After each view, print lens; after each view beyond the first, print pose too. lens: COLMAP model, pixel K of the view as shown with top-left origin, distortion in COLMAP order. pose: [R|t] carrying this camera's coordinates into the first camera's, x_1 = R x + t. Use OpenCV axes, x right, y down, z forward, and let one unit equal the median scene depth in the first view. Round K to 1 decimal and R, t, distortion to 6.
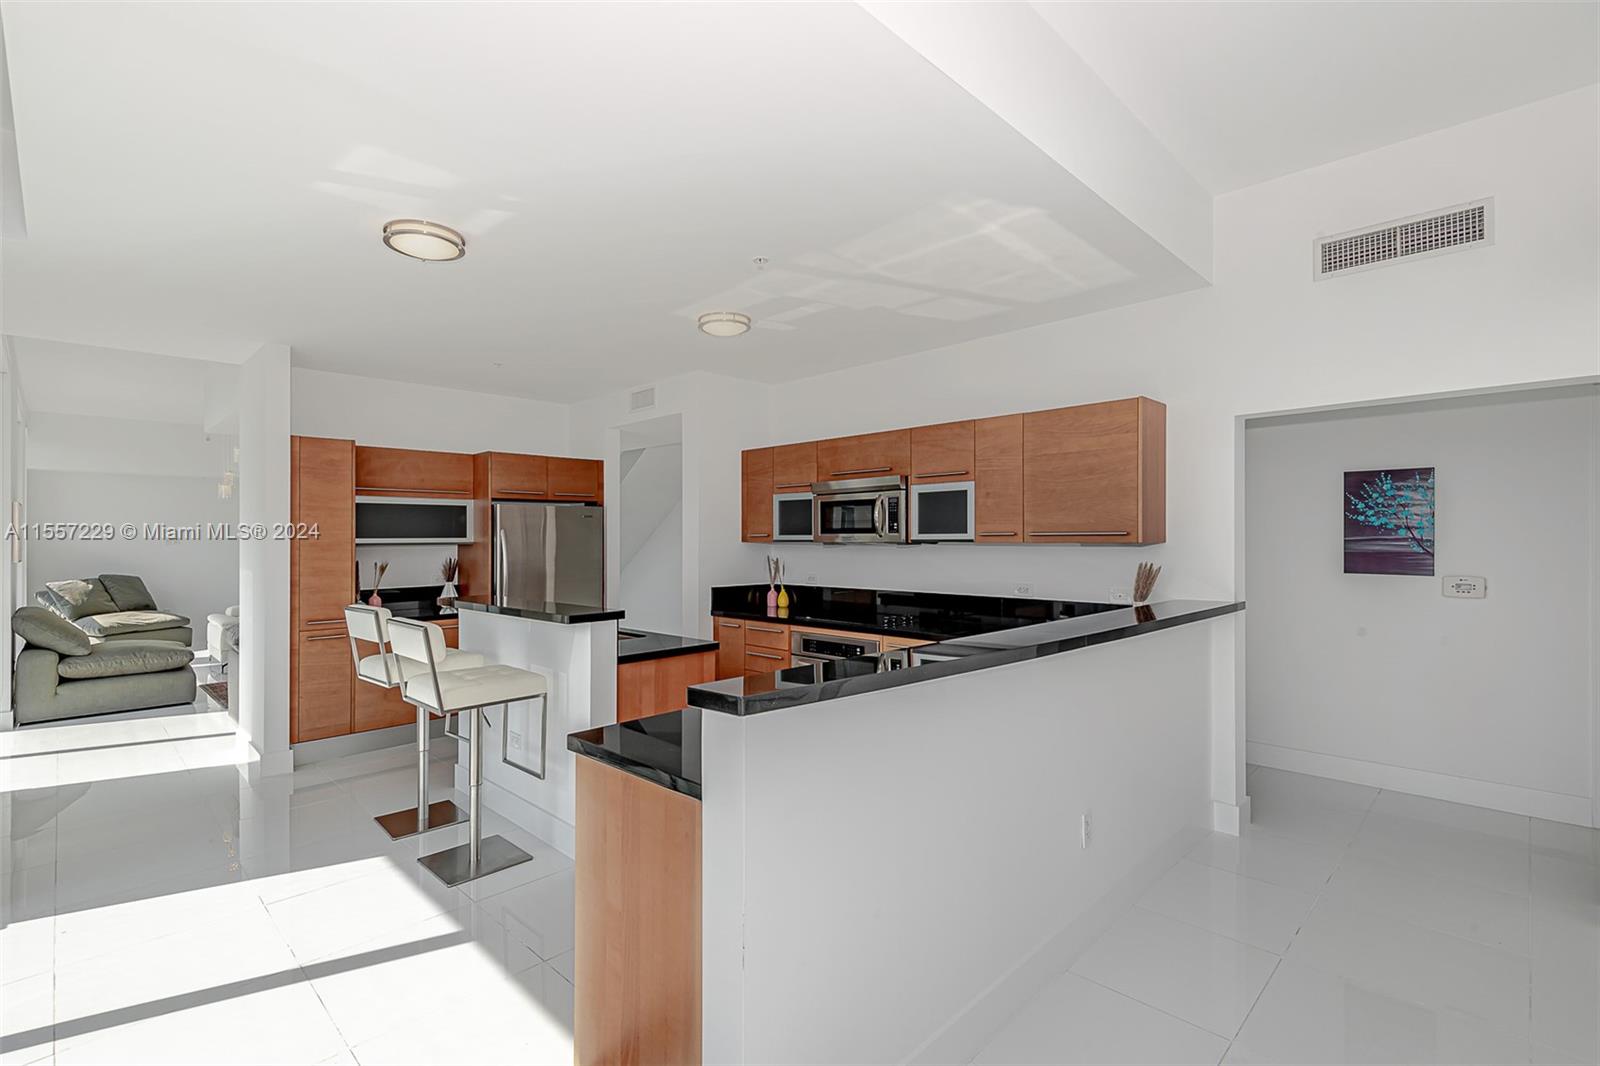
lens RADIAL K [[697.0, 0, 800.0], [0, 697.0, 533.0], [0, 0, 1]] dist [0.014054, -0.000388]
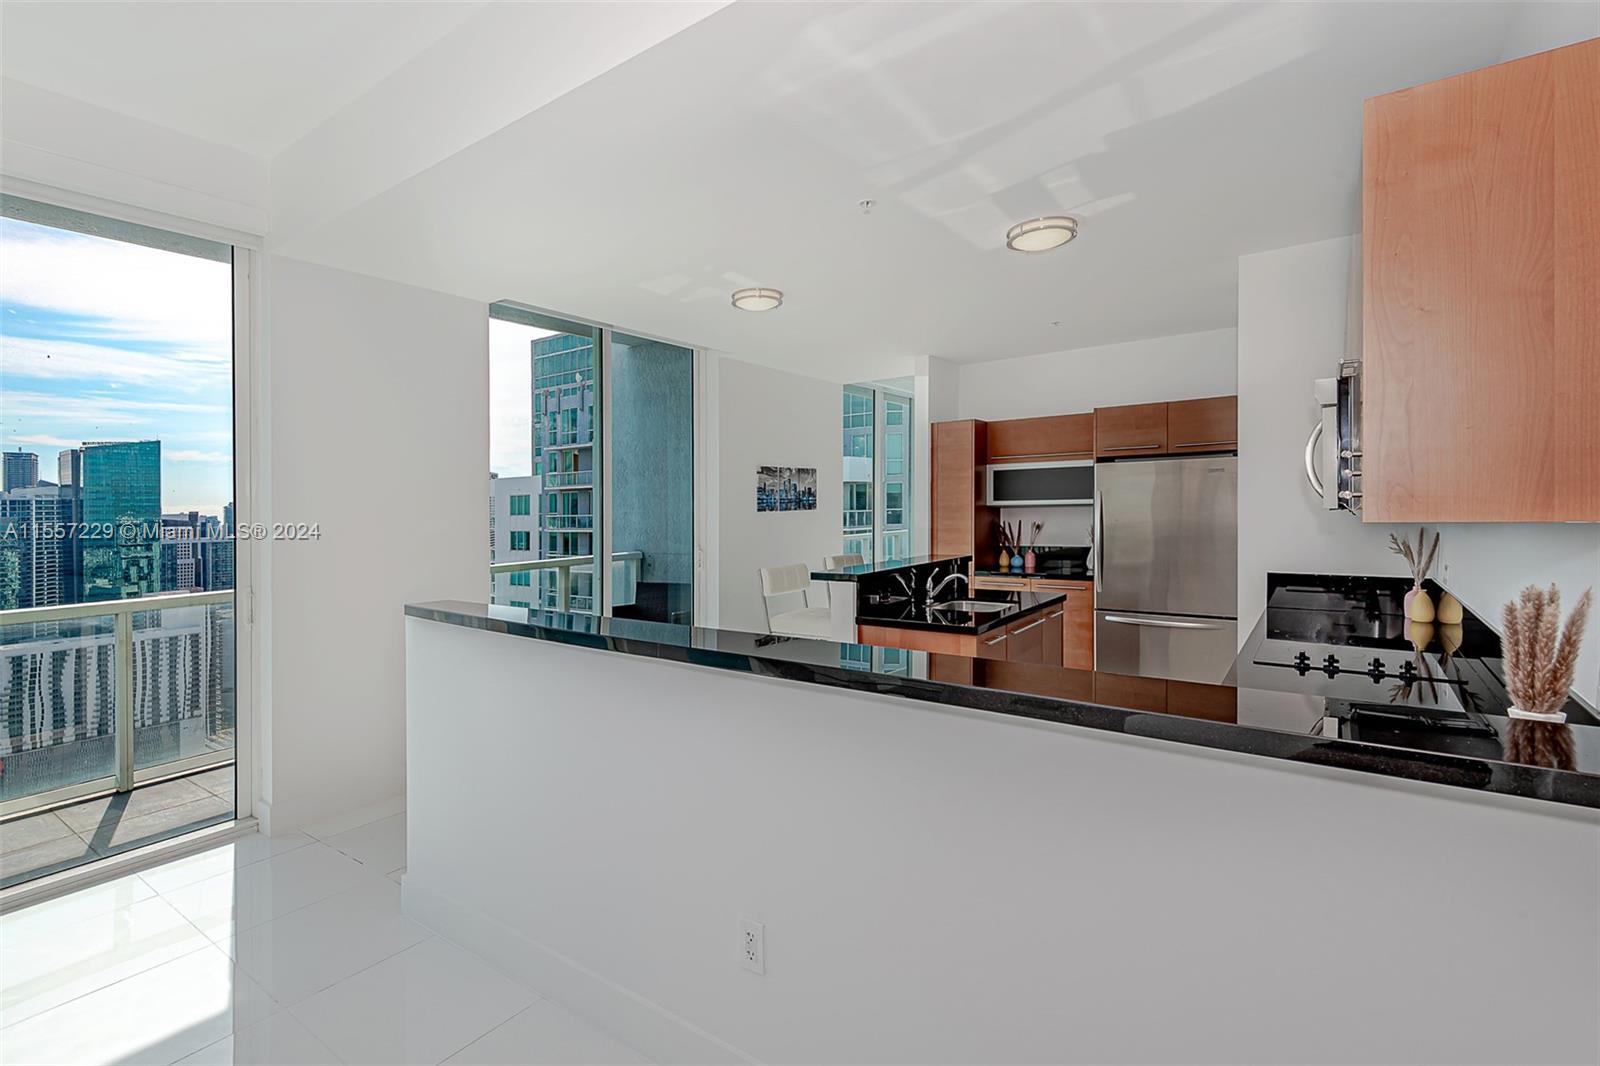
lens RADIAL K [[775.9, 0, 793.9], [0, 775.9, 505.9], [0, 0, 1]] dist [0.036402, -0.029354]
pose [[0.148476, 0.005187, -0.988902, 0.551935], [0.020620, 0.999753, 0.008339, -0.001356], [0.988701, -0.021629, 0.148332, 0.435412]]
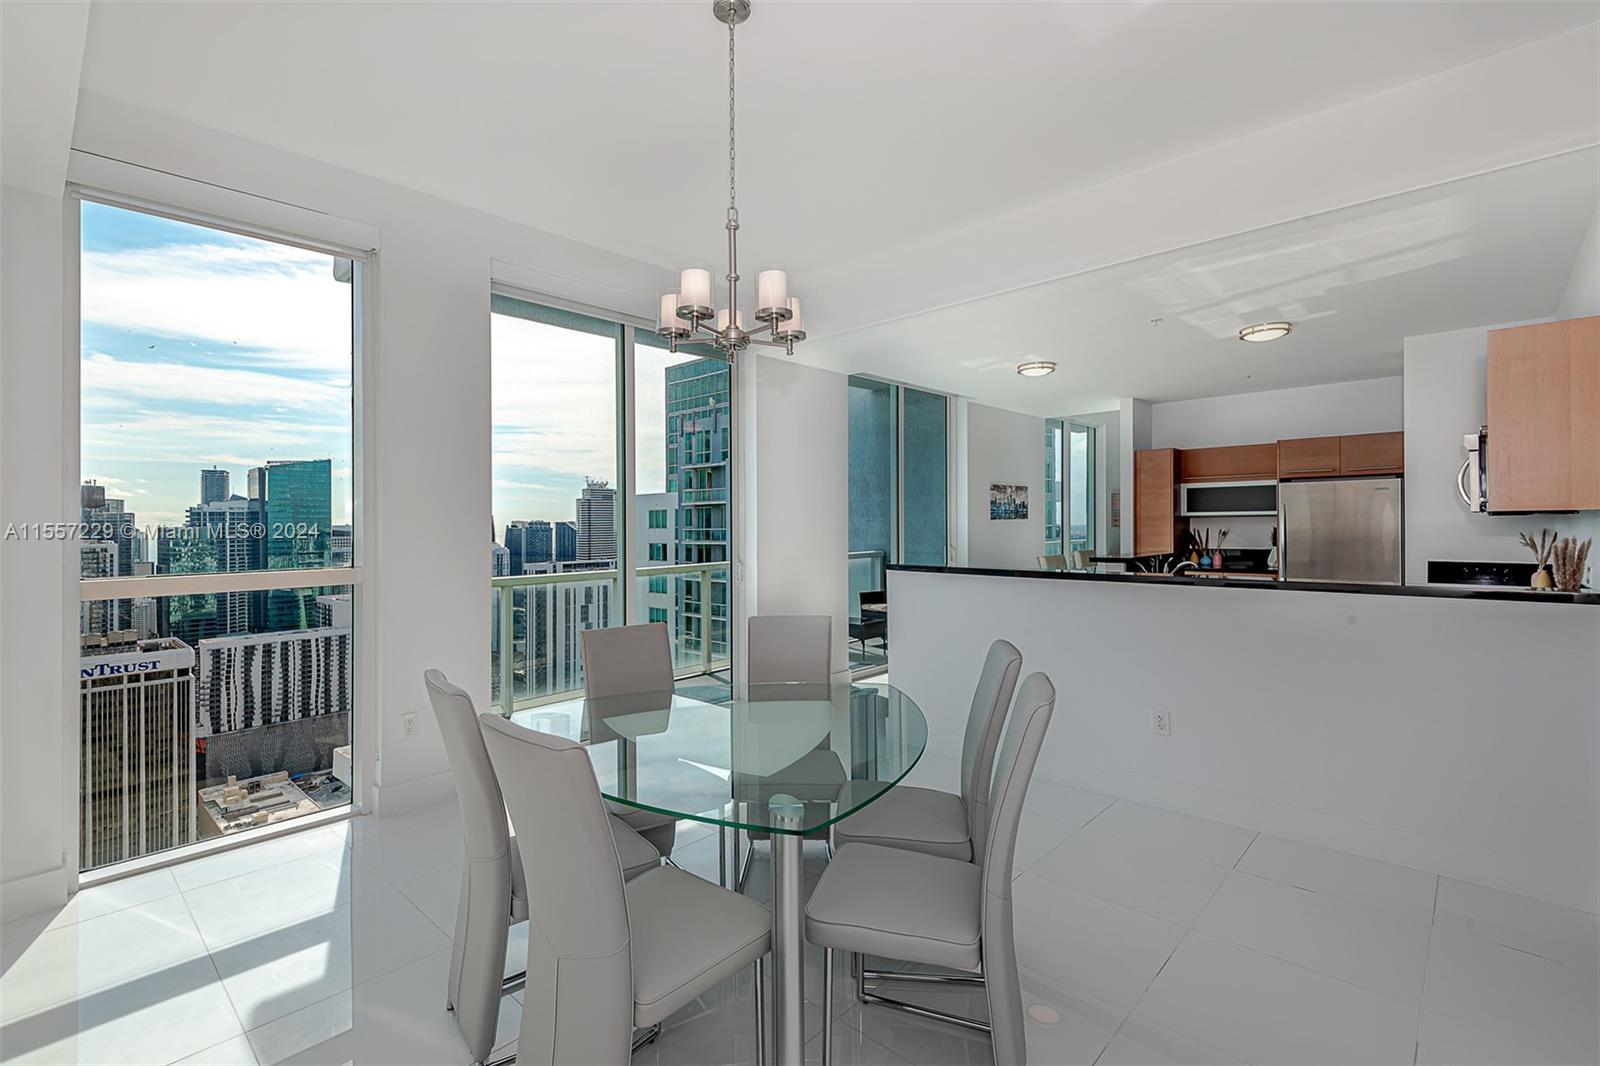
lens RADIAL K [[775.9, 0, 793.9], [0, 775.9, 505.9], [0, 0, 1]] dist [0.036402, -0.029354]
pose [[0.030628, -0.016592, -0.999393, 0.909439], [0.012465, 0.999791, -0.016216, 0.009912], [0.999453, -0.011961, 0.030828, 0.107251]]
